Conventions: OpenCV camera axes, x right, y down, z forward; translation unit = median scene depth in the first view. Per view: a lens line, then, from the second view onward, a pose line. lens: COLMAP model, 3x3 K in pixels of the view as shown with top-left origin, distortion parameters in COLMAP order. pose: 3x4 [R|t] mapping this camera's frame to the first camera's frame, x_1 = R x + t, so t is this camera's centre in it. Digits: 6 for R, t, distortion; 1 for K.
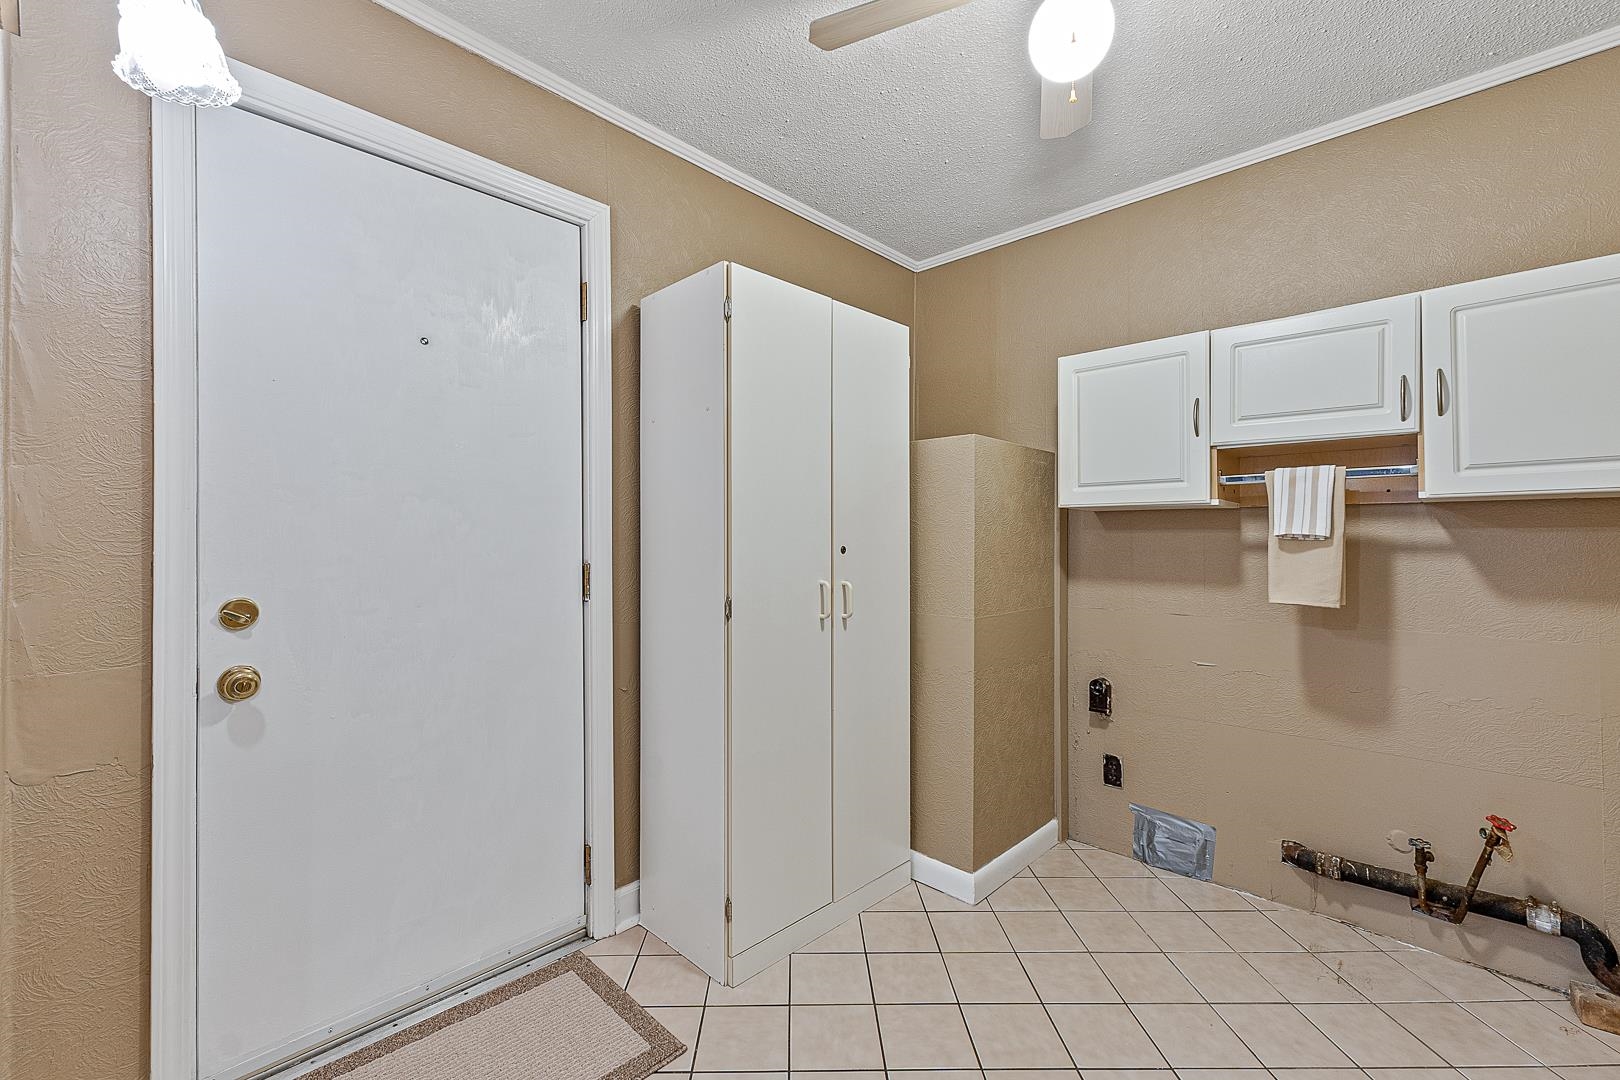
lens RADIAL K [[681.2, 0, 811.0], [0, 681.2, 532.8], [0, 0, 1]] dist [0.005082, -0.000854]
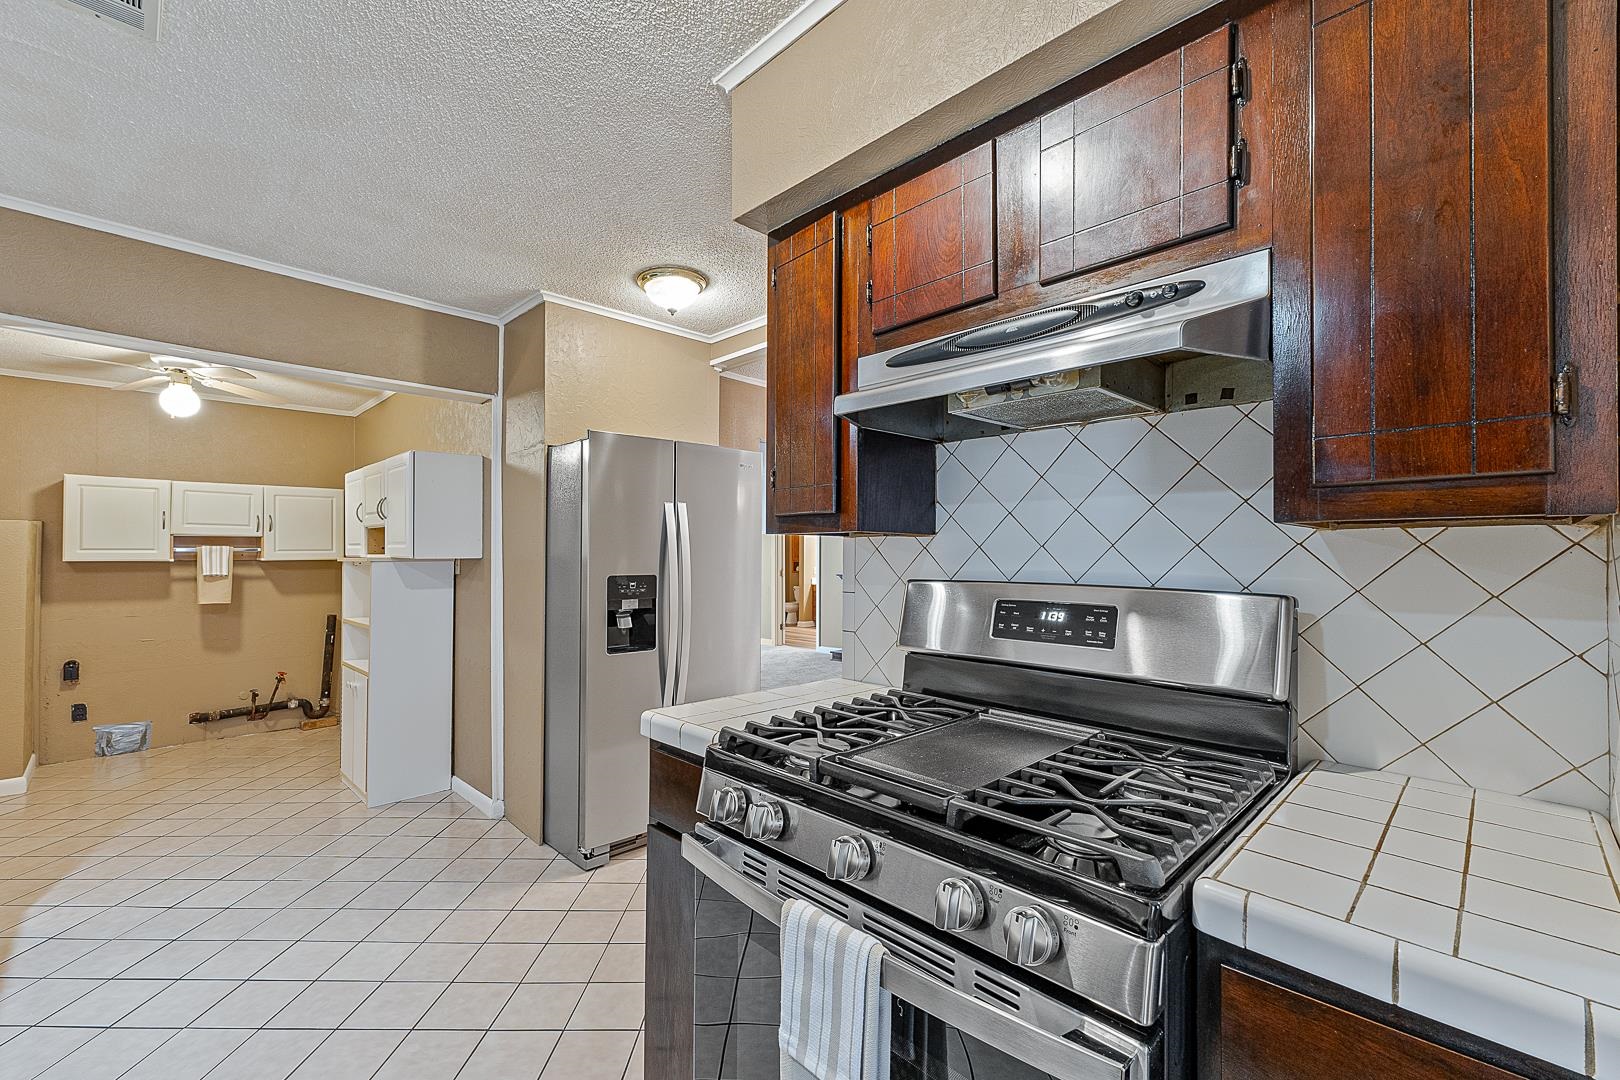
lens RADIAL K [[681.2, 0, 812.5], [0, 681.2, 542.2], [0, 0, 1]] dist [0.005082, -0.000854]
pose [[0.004037, 0.011556, 0.999925, -1.648745], [-0.012800, 0.999852, -0.011504, -0.107892], [-0.999910, -0.012752, 0.004184, -1.091367]]
